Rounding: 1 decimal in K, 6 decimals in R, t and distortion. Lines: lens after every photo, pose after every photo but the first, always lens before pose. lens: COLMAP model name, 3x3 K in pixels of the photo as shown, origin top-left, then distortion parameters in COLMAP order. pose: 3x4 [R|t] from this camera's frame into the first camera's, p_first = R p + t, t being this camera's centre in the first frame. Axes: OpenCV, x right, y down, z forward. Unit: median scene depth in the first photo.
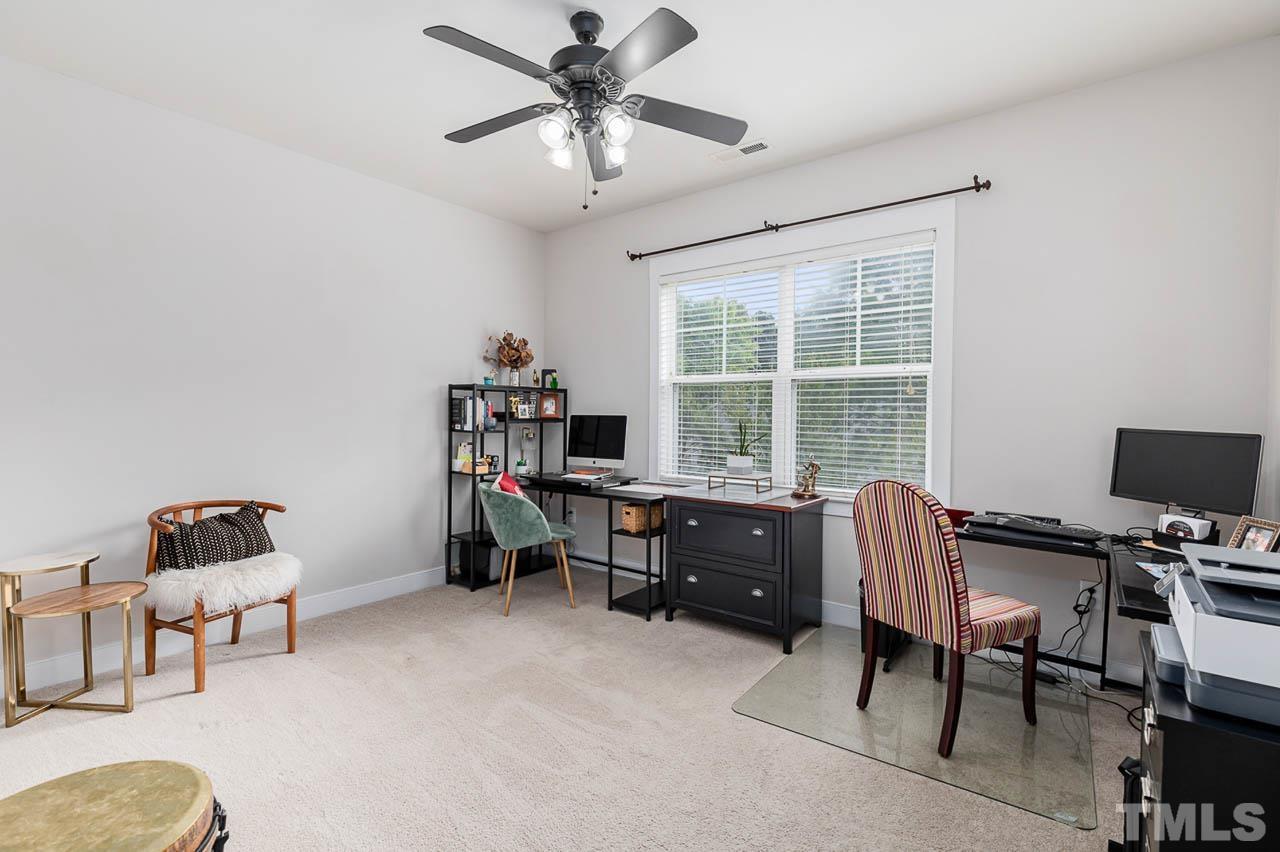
lens RADIAL K [[582.5, 0, 631.3], [0, 582.5, 419.8], [0, 0, 1]] dist [0.003430, -0.000058]
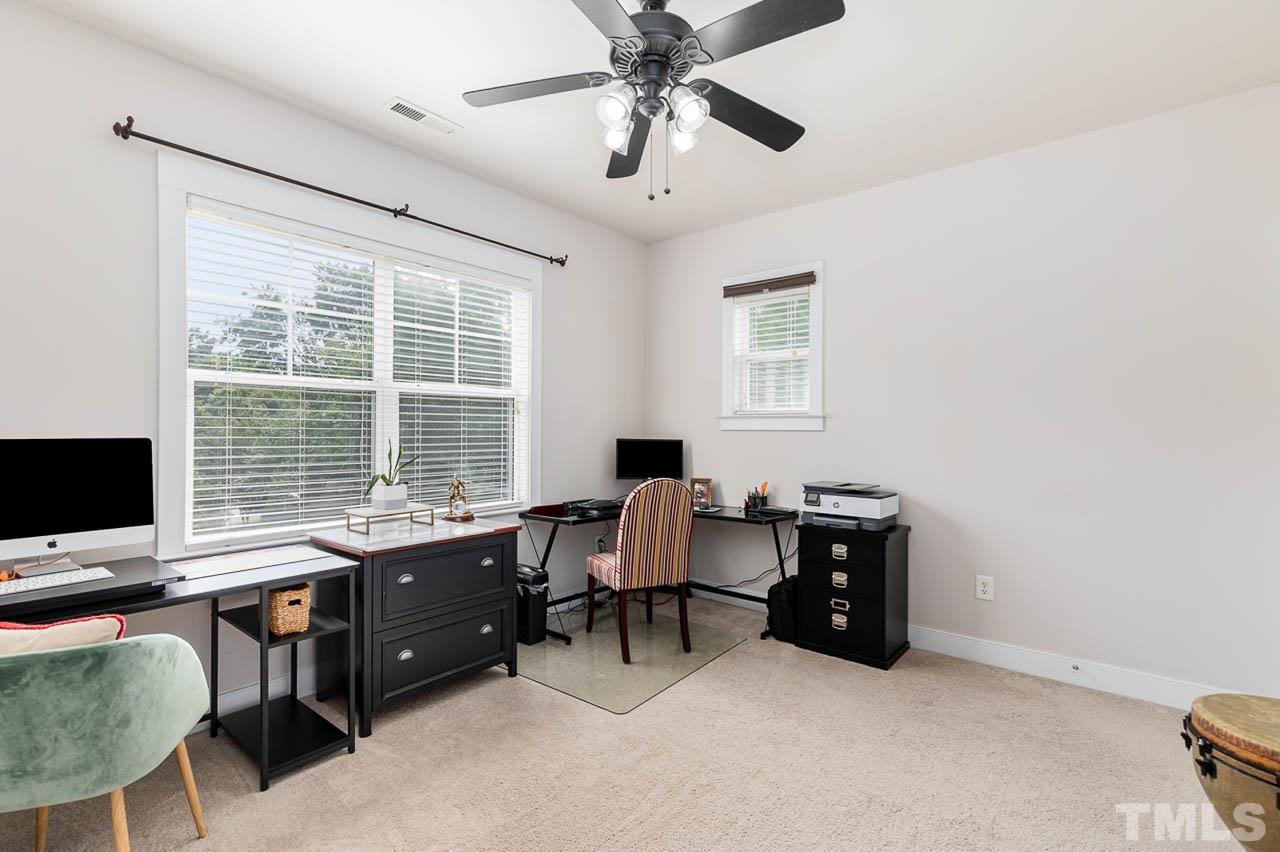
lens RADIAL K [[582.5, 0, 631.3], [0, 582.5, 419.8], [0, 0, 1]] dist [0.003430, -0.000058]
pose [[0.035254, 0.005397, 0.999364, -0.655047], [0.004670, 0.999974, -0.005565, -0.023961], [-0.999367, 0.004863, 0.035228, 0.702265]]
